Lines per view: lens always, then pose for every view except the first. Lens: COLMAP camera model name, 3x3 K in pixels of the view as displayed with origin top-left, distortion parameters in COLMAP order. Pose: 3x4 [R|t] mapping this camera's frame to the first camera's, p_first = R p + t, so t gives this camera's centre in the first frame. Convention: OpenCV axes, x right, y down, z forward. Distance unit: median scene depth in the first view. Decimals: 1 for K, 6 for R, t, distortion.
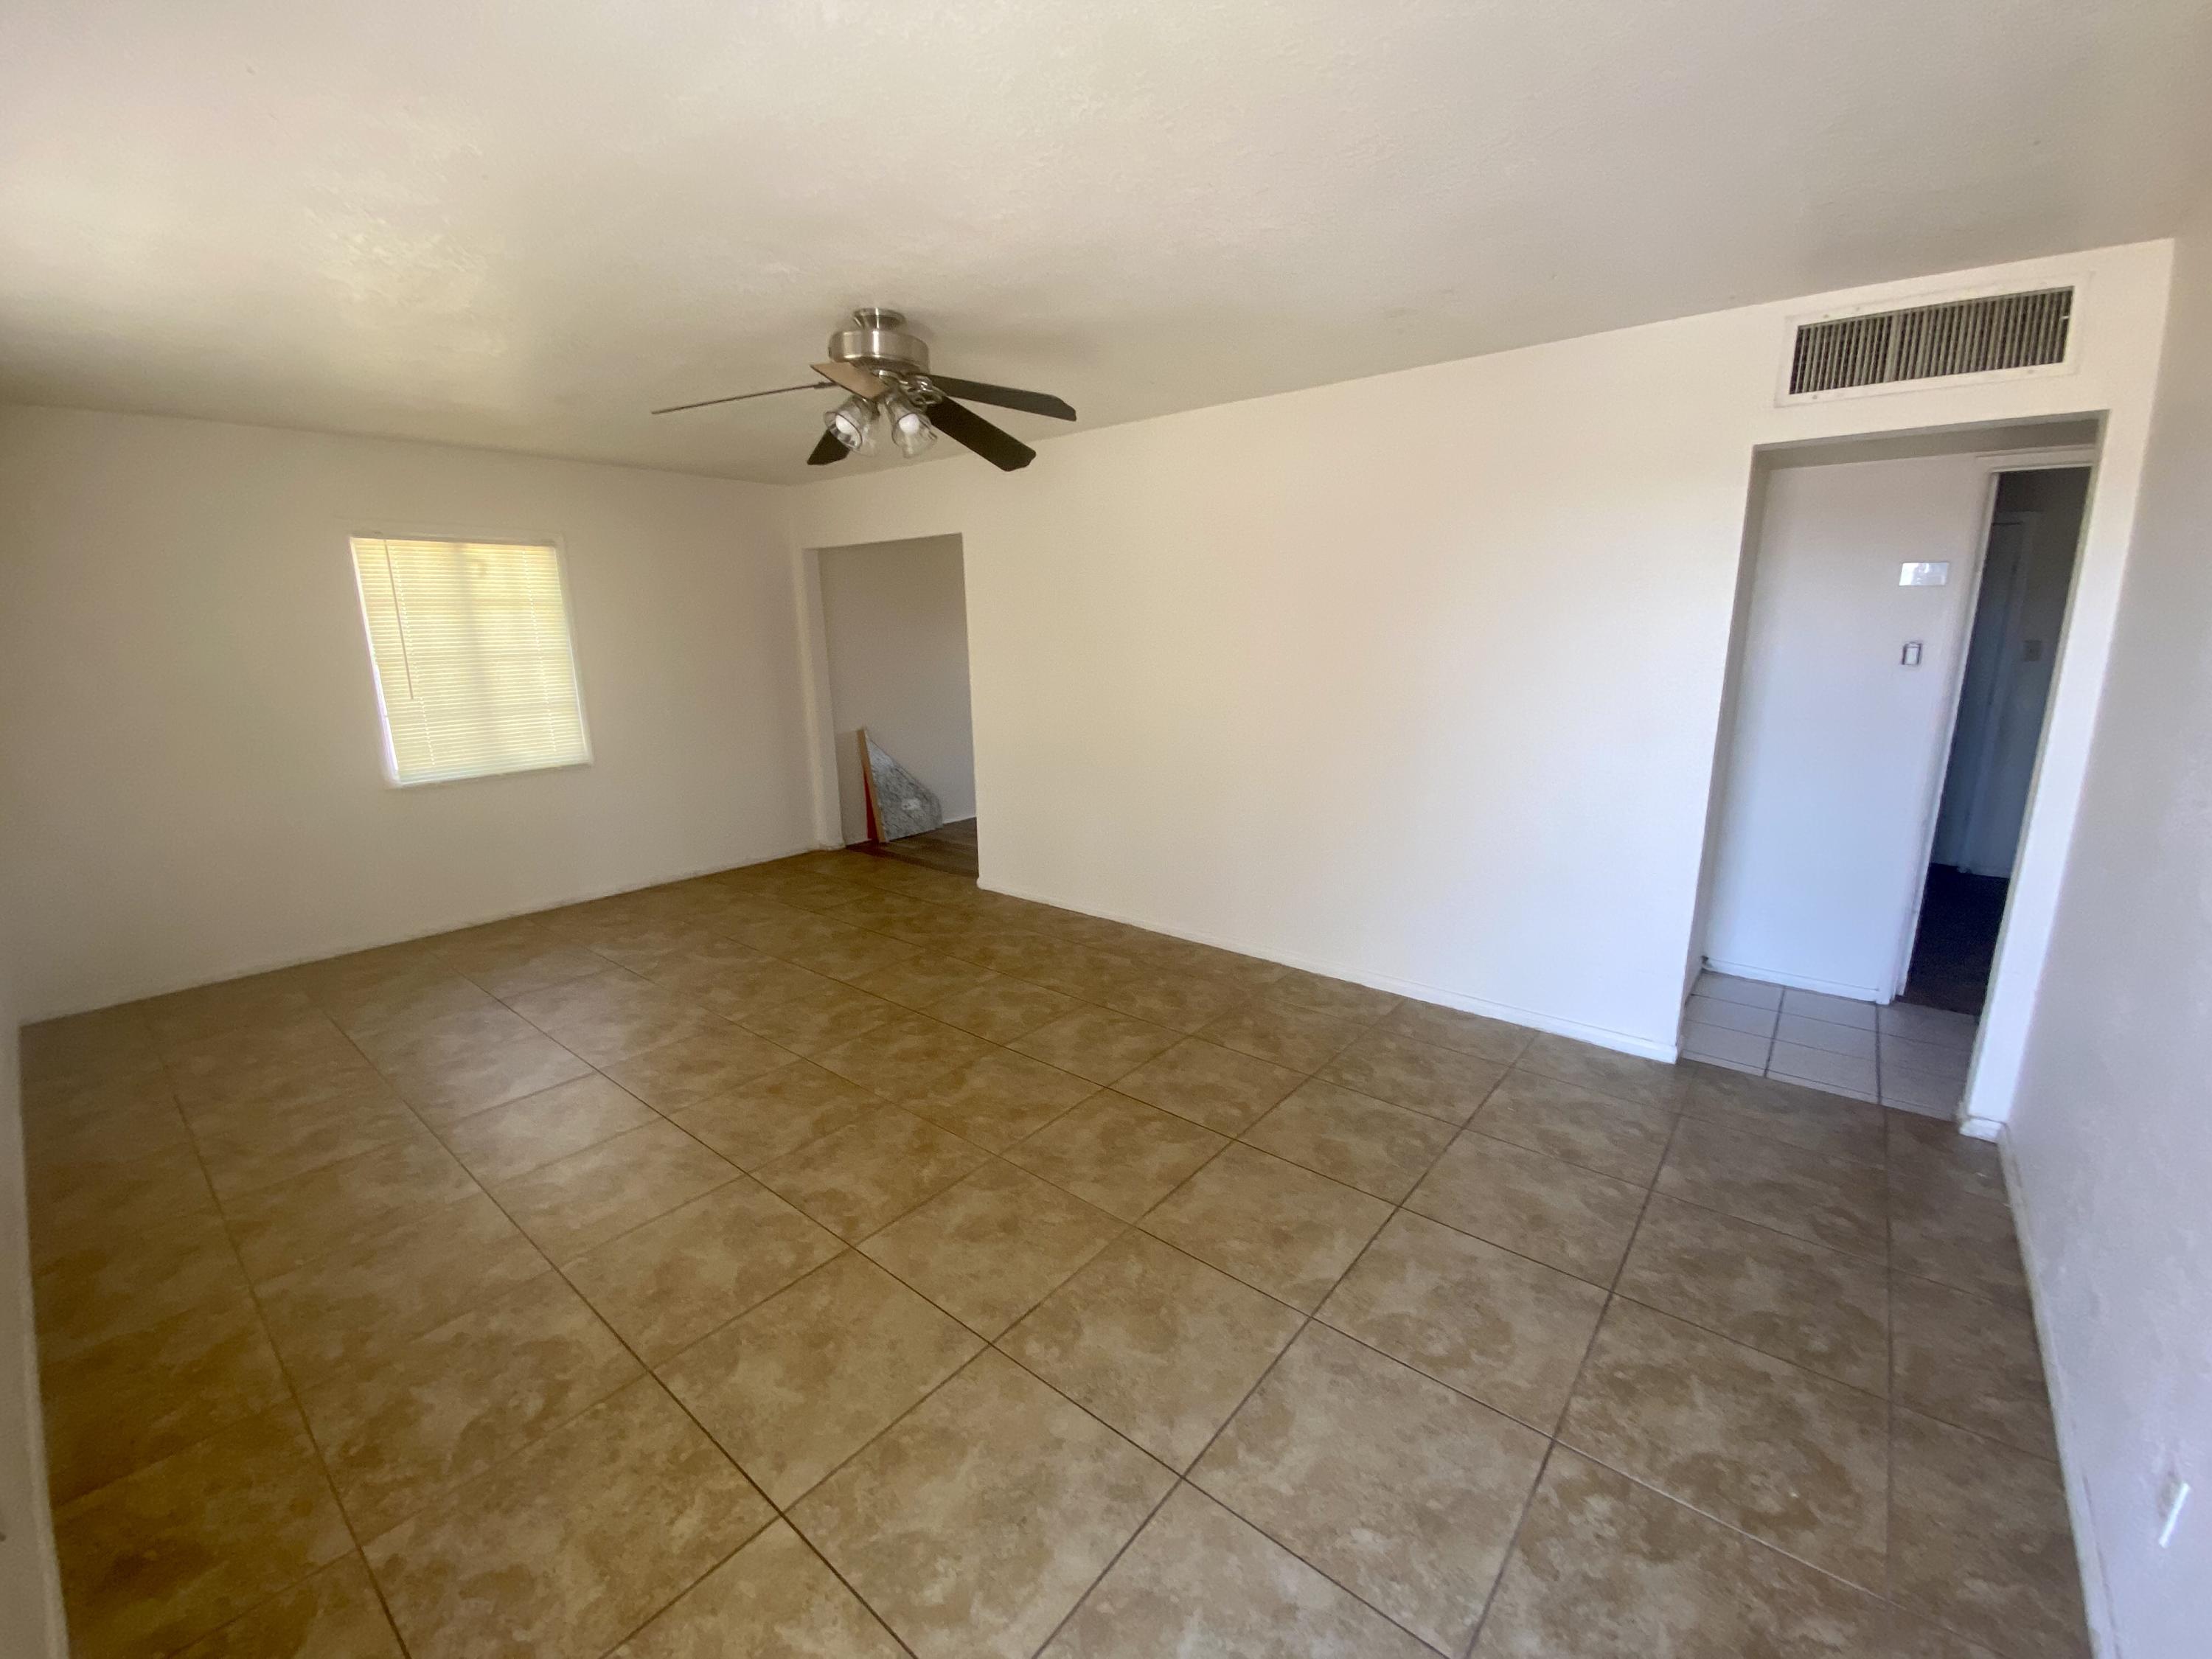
lens RADIAL K [[896.0, 0, 1106.0], [0, 896.0, 829.5], [0, 0, 1]] dist [-0.000707, -0.016075]
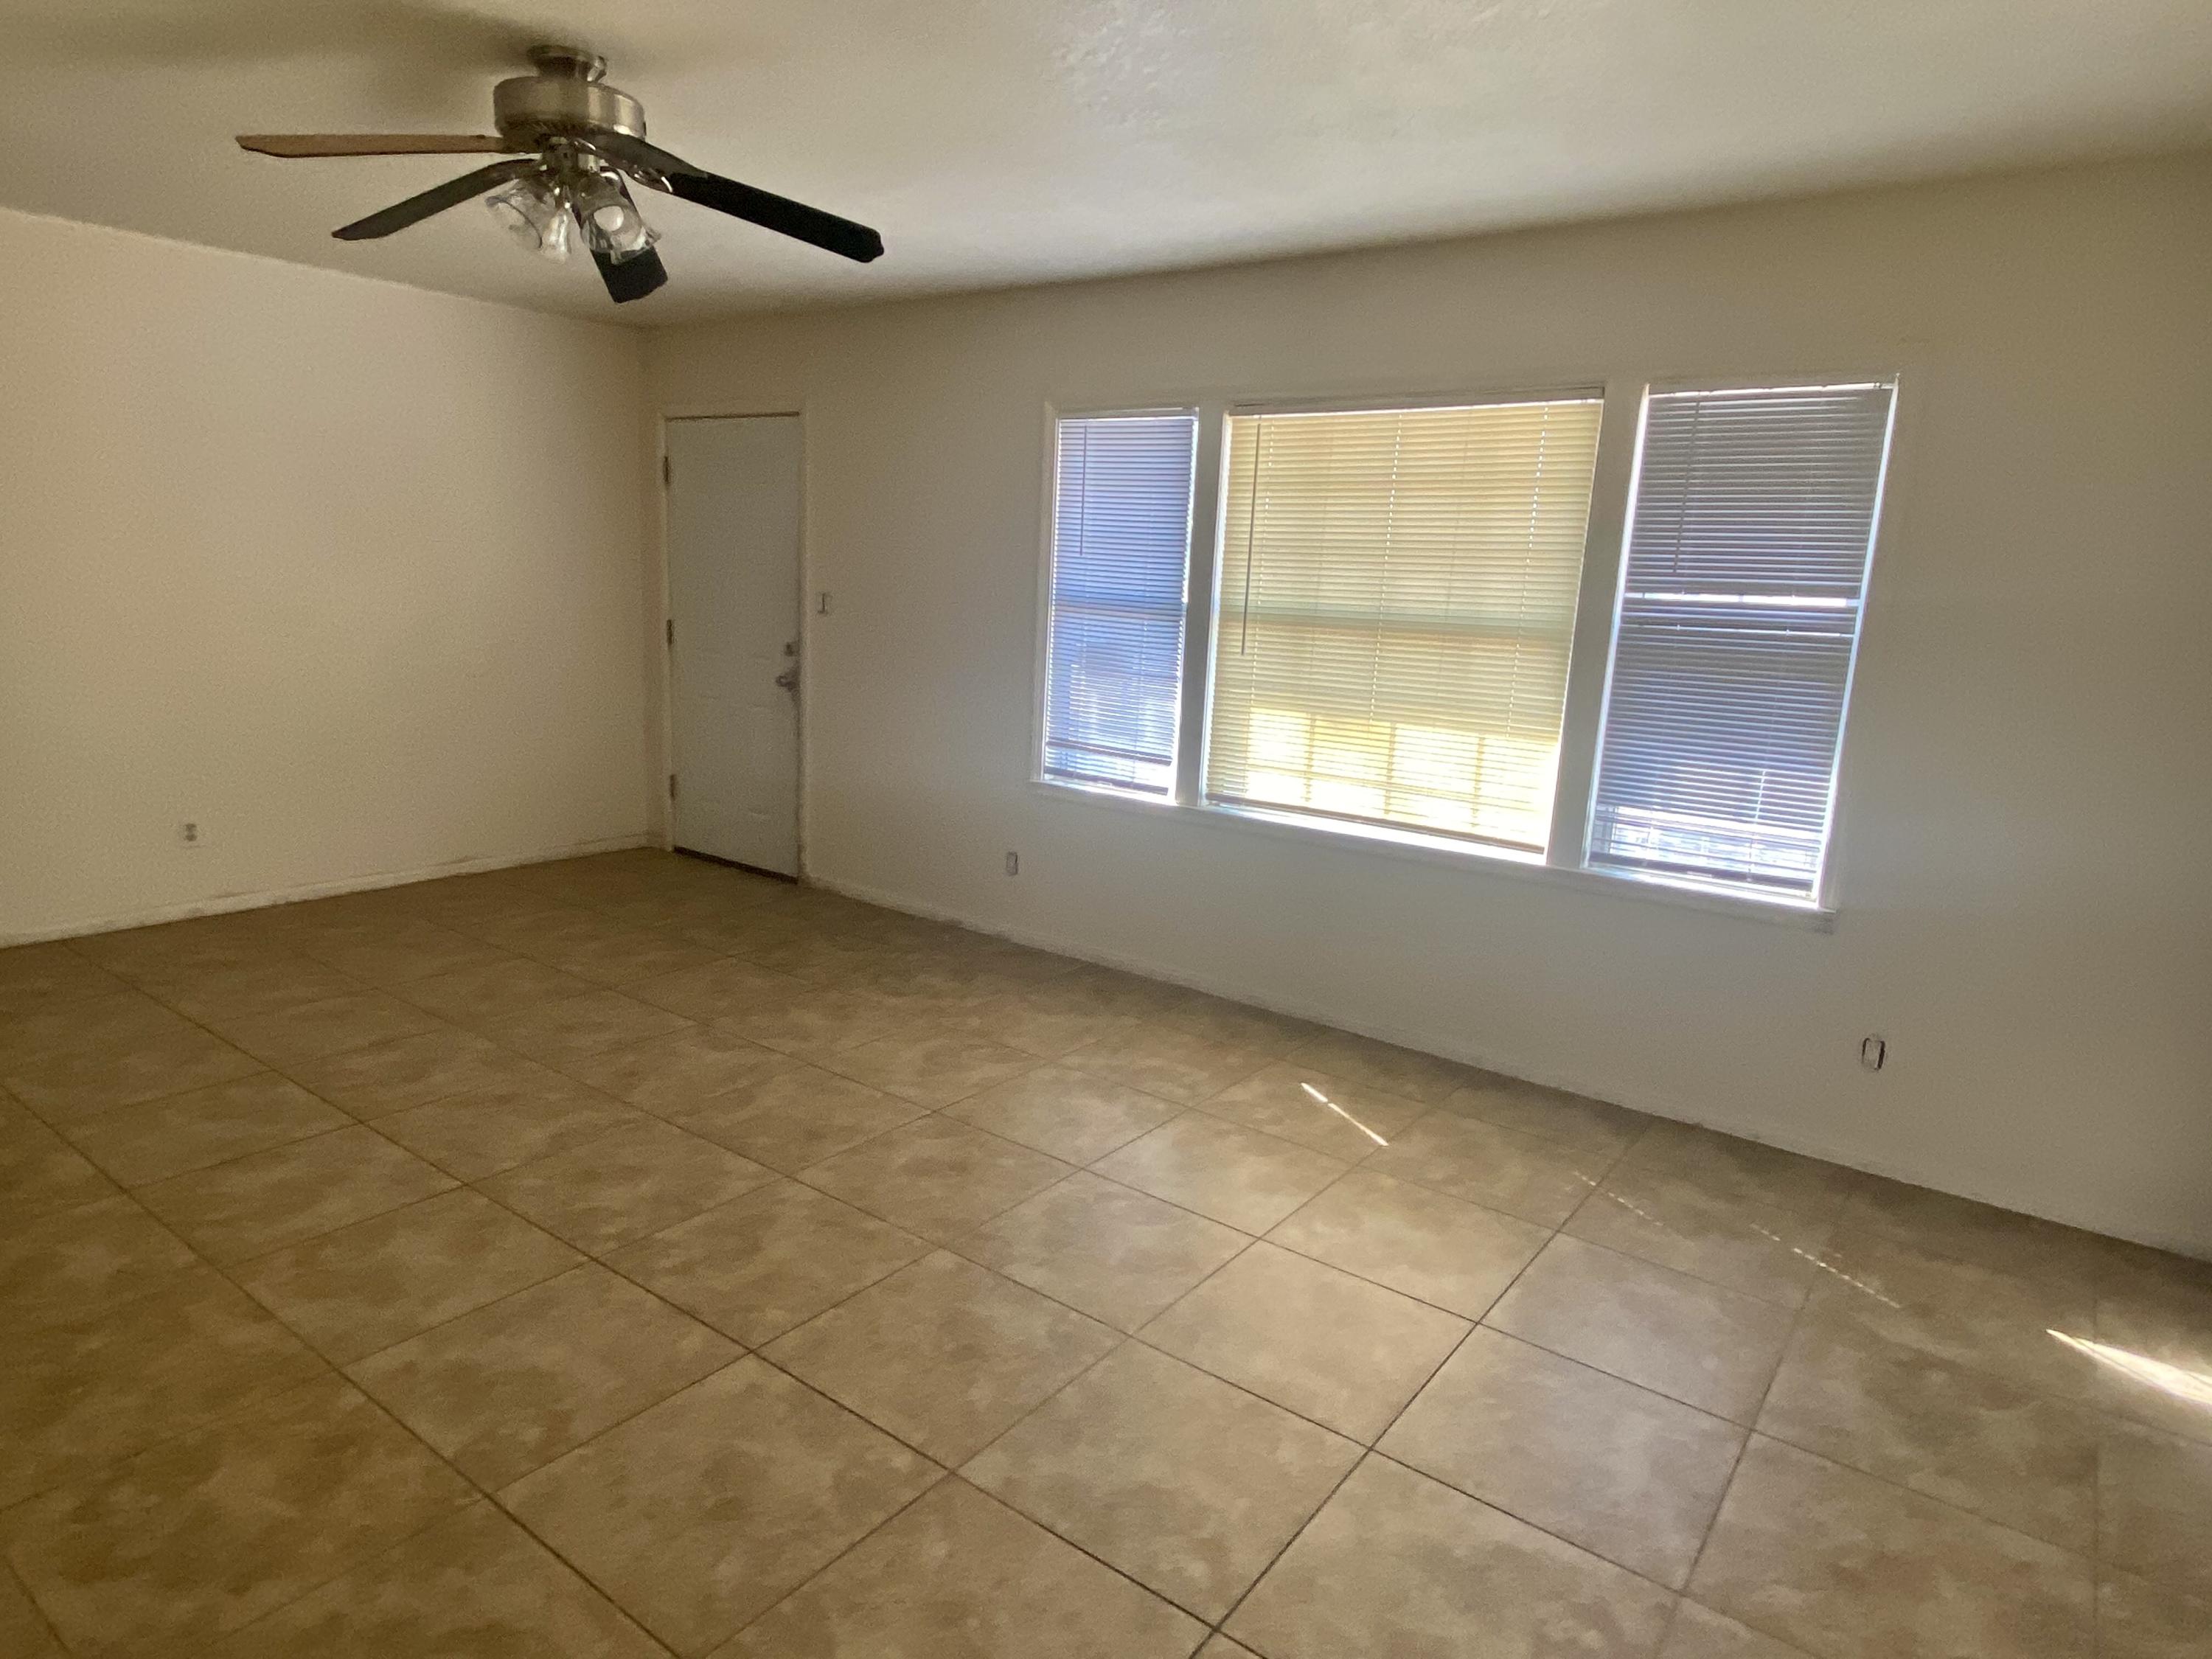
lens RADIAL K [[1299.1, 0, 1094.9], [0, 1299.1, 843.0], [0, 0, 1]] dist [0.099446, -0.100071]
pose [[-0.998371, -0.027293, -0.050110, -0.496056], [-0.045549, 0.910145, 0.411779, -0.369577], [0.034368, 0.413390, -0.909905, 1.747618]]
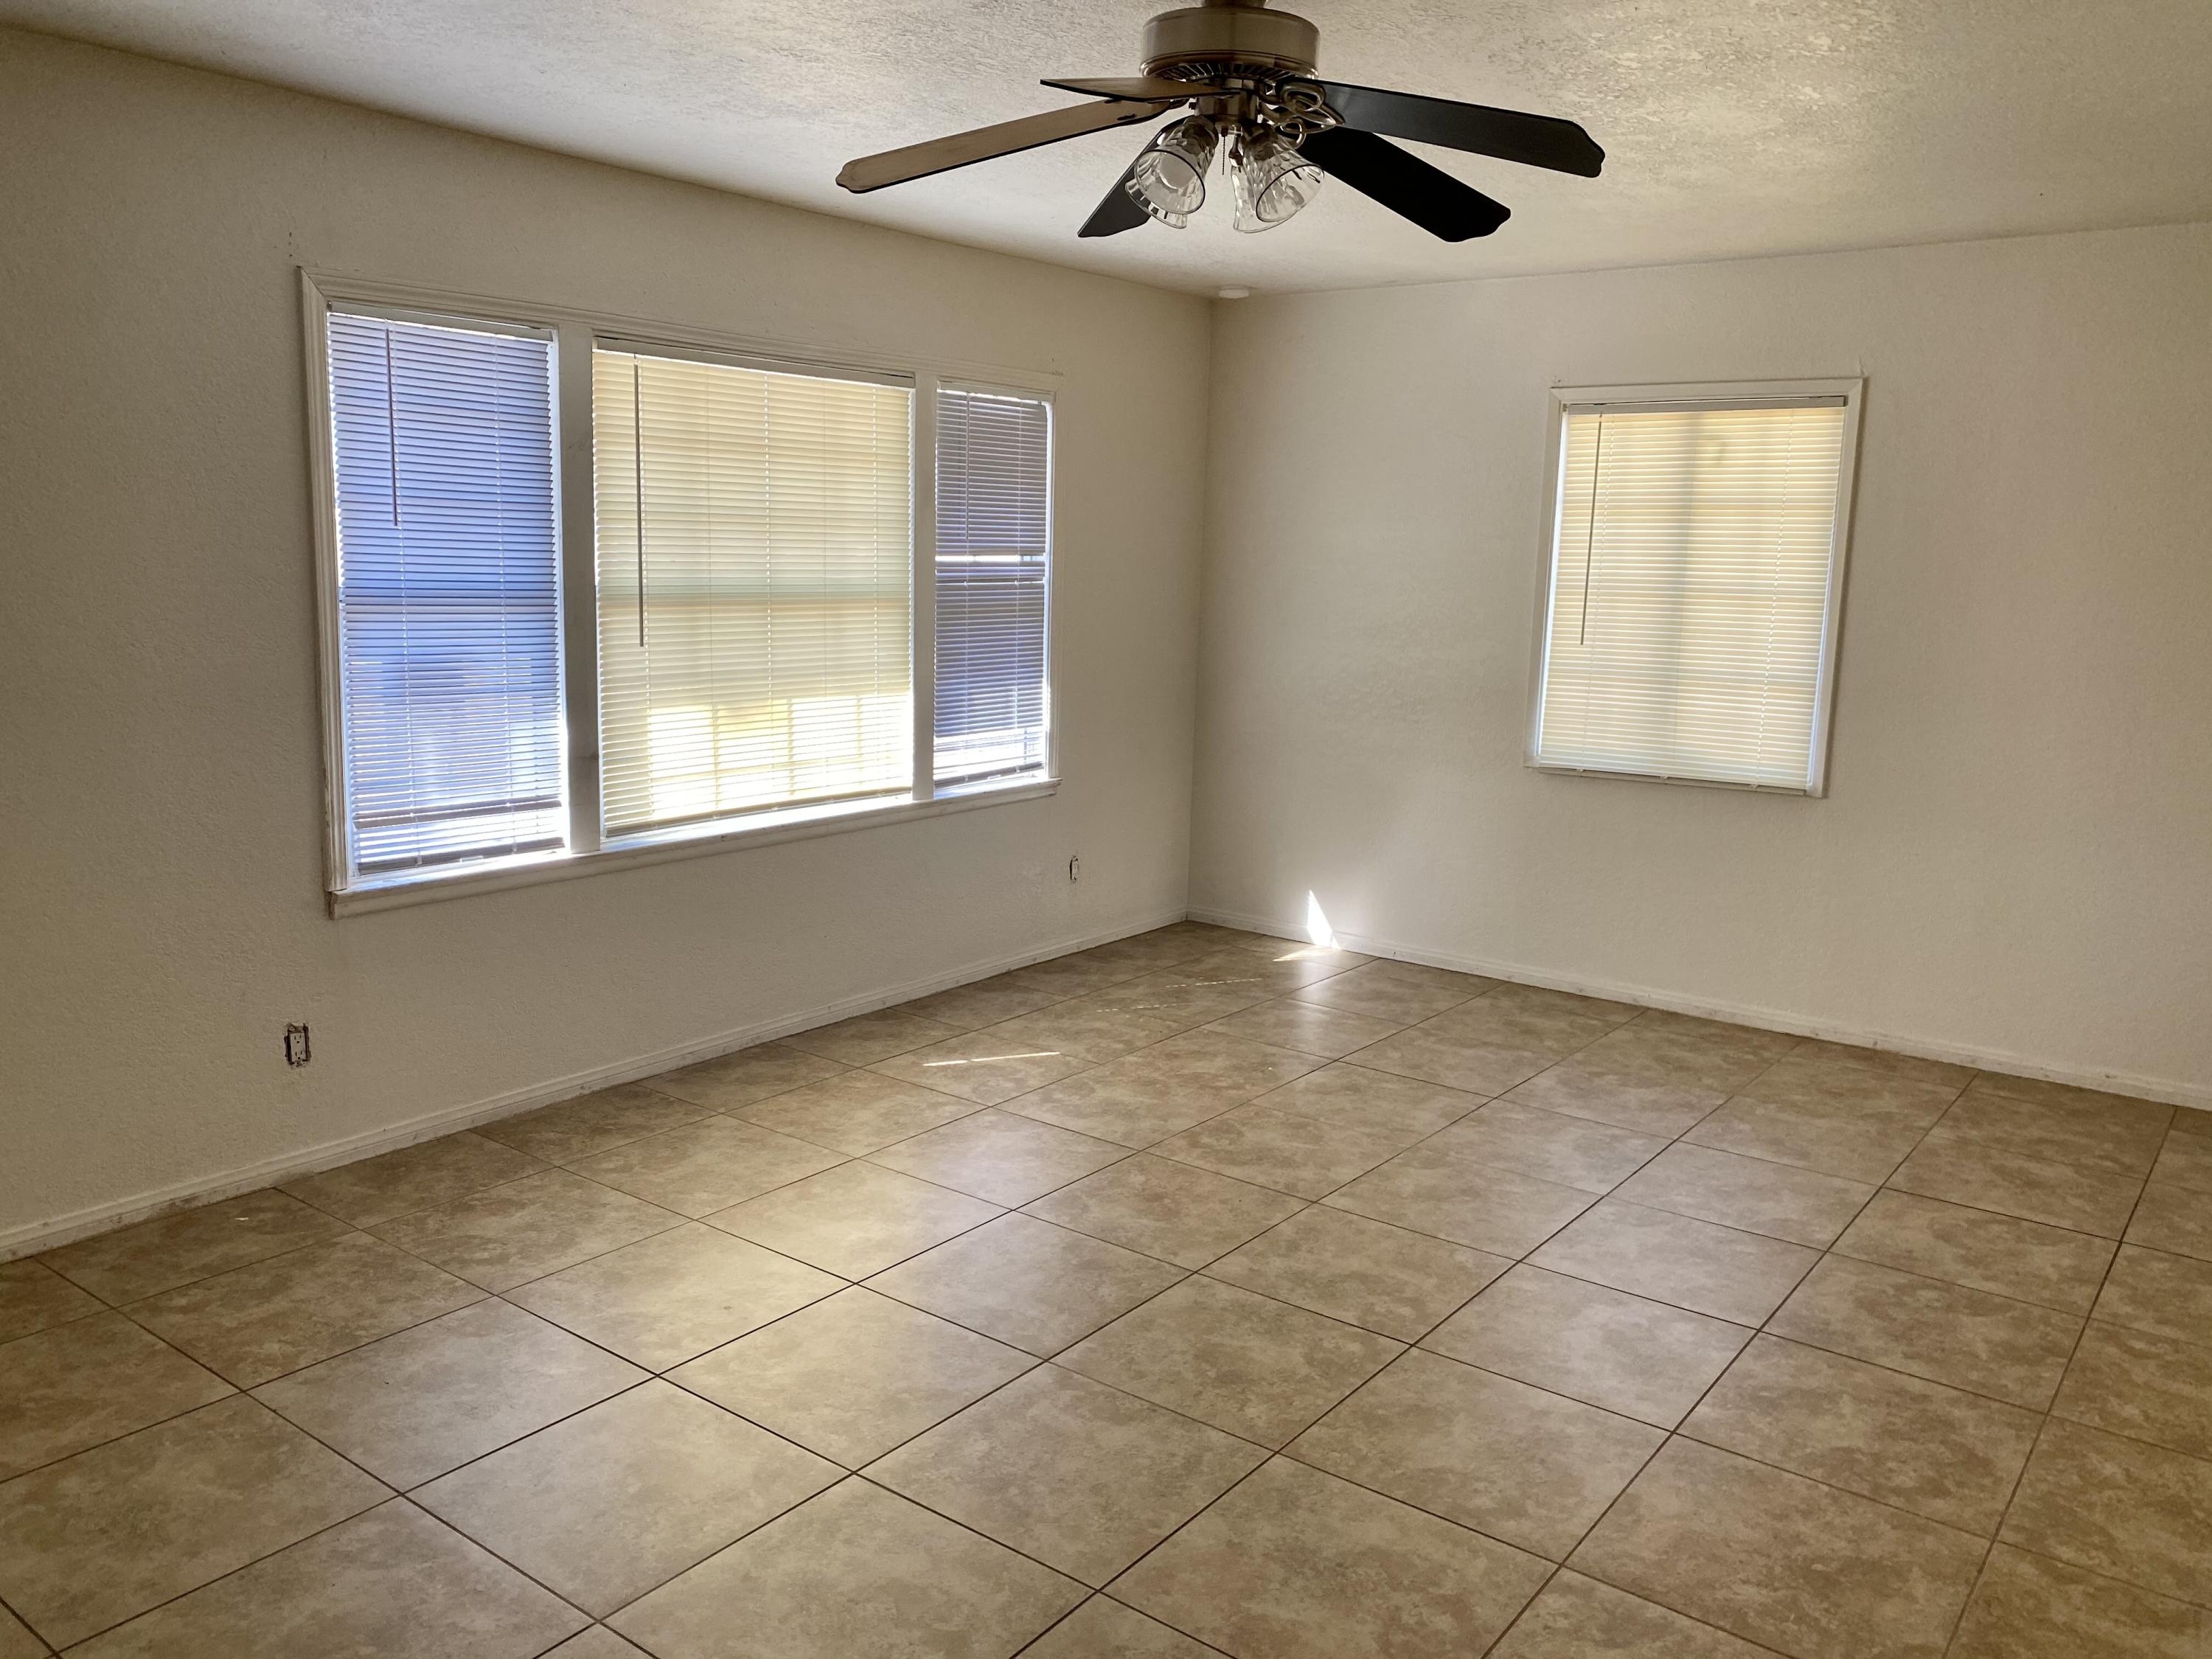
lens RADIAL K [[1657.2, 0, 1106.0], [0, 1657.2, 829.5], [0, 0, 1]] dist [0.090830, -0.226849]
pose [[0.034769, 0.181615, -0.982755, 0.660752], [-0.242618, 0.955466, 0.167988, -0.184335], [0.969499, 0.232594, 0.077284, 0.773168]]
